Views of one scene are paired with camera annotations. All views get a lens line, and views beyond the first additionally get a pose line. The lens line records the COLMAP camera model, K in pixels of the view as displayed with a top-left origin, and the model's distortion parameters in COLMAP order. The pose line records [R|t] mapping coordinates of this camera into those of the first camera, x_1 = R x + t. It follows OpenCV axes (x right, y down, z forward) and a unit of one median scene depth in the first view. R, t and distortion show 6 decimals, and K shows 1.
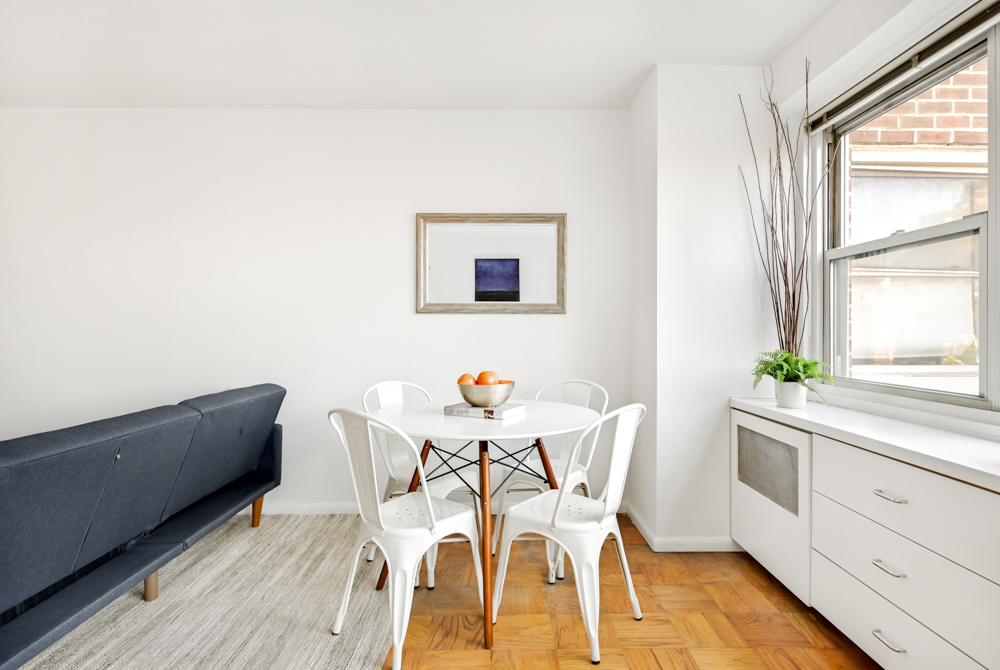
lens RADIAL K [[528.3, 0, 500.0], [0, 528.3, 335.0], [0, 0, 1]] dist [-0.035038, 0.021497]
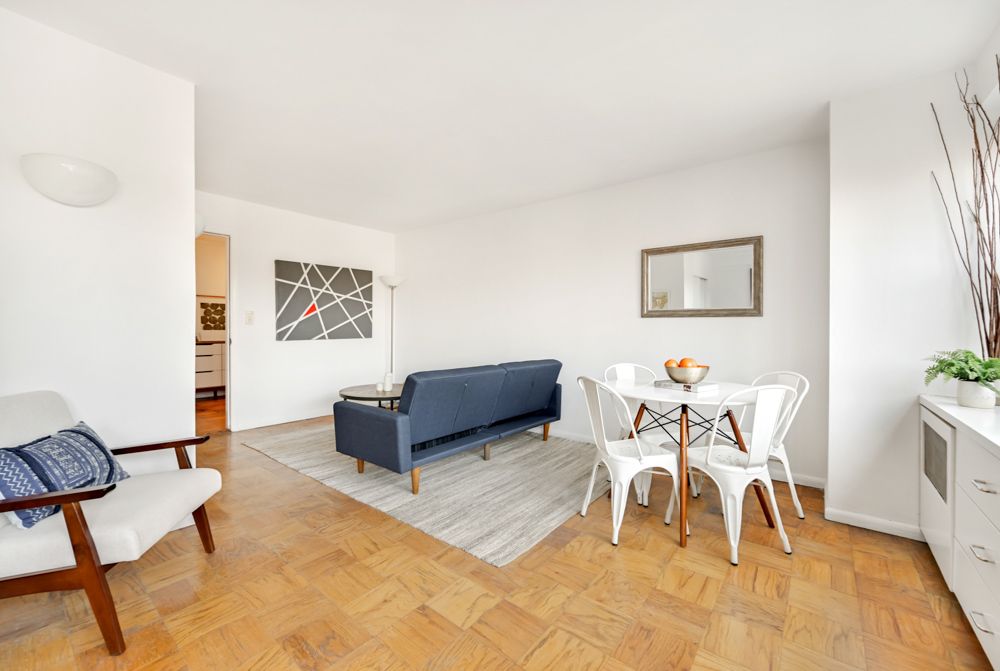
lens RADIAL K [[399.4, 0, 500.0], [0, 399.4, 335.5], [0, 0, 1]] dist [-0.000101, -0.000176]
pose [[0.779049, 0.015478, -0.626772, 0.259608], [-0.009711, 0.999873, 0.012621, -0.000217], [0.626888, -0.003746, 0.779100, -0.138233]]
